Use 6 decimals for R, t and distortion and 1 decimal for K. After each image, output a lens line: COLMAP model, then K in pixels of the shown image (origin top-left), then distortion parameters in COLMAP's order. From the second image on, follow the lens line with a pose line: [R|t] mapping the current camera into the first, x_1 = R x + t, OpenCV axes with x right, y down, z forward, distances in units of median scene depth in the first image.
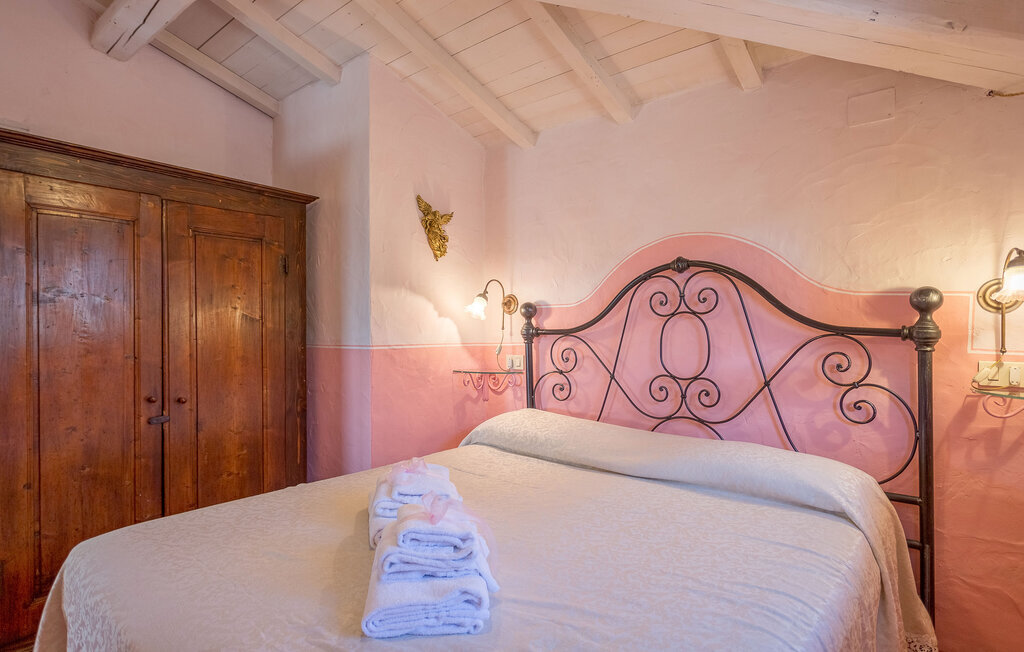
lens RADIAL K [[513.0, 0, 512.3], [0, 513.0, 314.5], [0, 0, 1]] dist [0.002298, 0.000685]
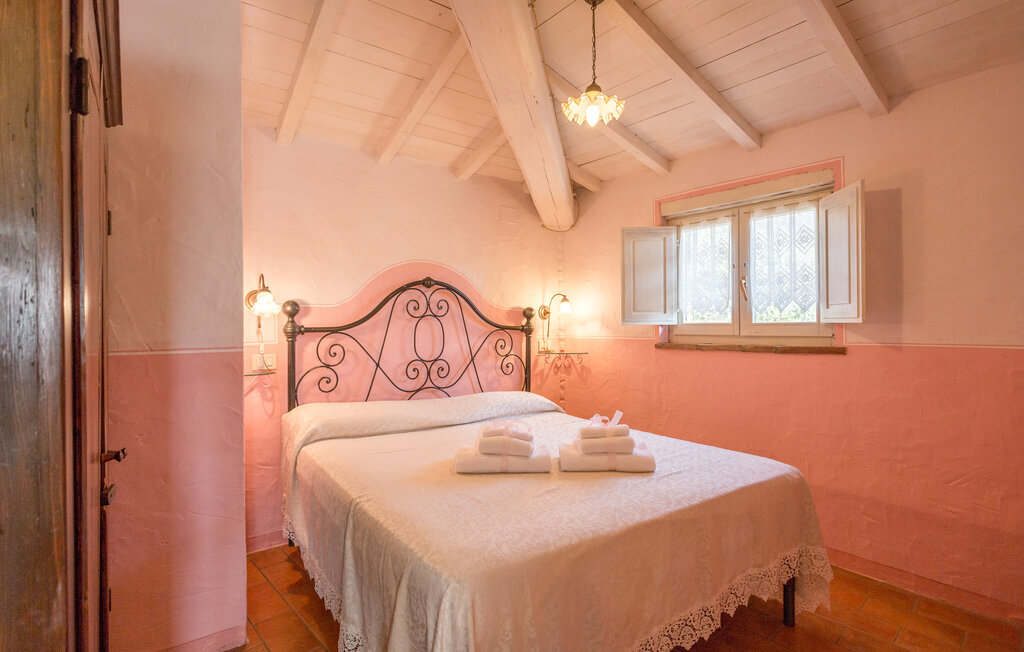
lens RADIAL K [[513.0, 0, 512.3], [0, 513.0, 314.5], [0, 0, 1]] dist [0.002298, 0.000685]
pose [[0.256665, 0.027813, 0.966100, -1.009919], [-0.020132, 0.999523, -0.023427, 0.022629], [-0.966291, -0.013436, 0.257102, 0.396666]]
